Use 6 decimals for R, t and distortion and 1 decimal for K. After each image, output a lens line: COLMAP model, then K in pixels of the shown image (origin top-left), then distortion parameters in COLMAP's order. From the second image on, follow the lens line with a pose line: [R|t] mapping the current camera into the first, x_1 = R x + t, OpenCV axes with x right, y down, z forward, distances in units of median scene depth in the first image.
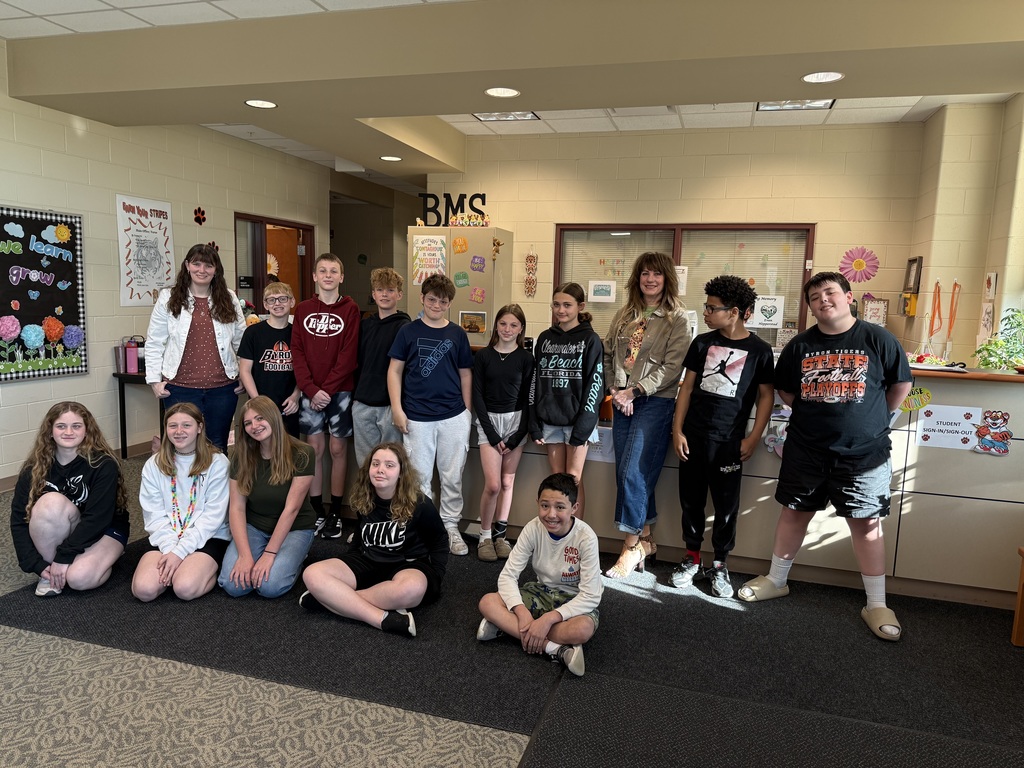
lens RADIAL K [[728.1, 0, 507.2], [0, 728.1, 392.0], [0, 0, 1]] dist [0.002546, -0.014143]
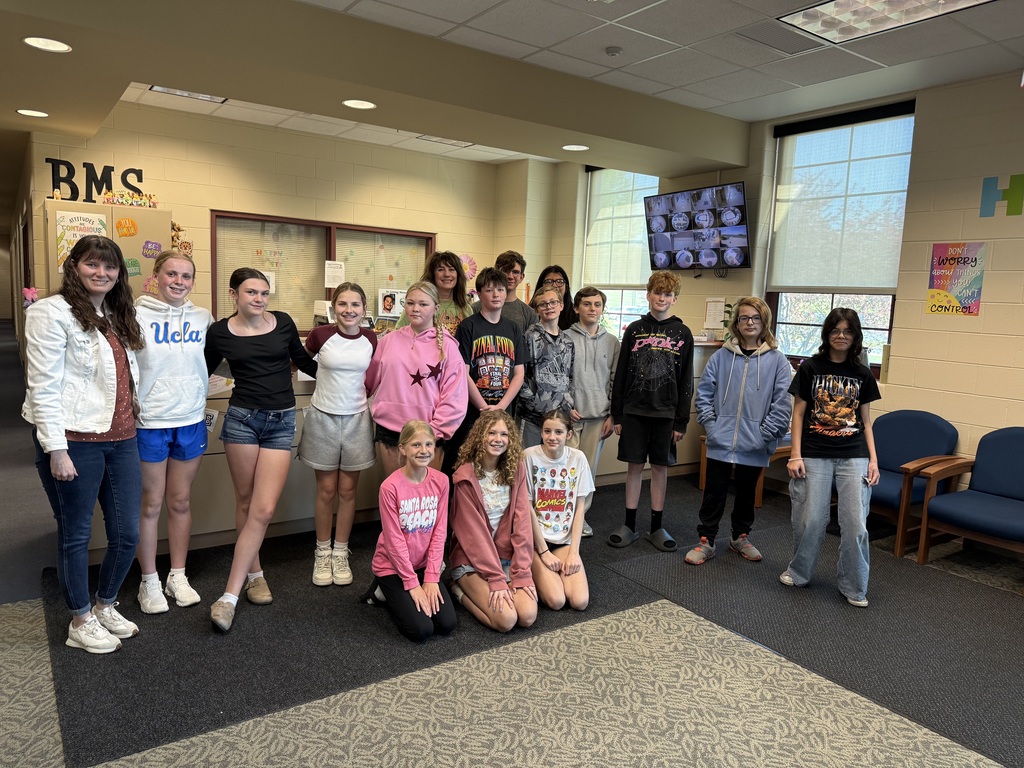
lens RADIAL K [[728.1, 0, 511.2], [0, 728.1, 379.5], [0, 0, 1]] dist [0.002546, -0.014143]
pose [[0.611675, -0.090983, 0.785860, -0.477163], [0.078247, 0.995452, 0.054345, -0.032439], [-0.787230, 0.028249, 0.616012, 0.110188]]
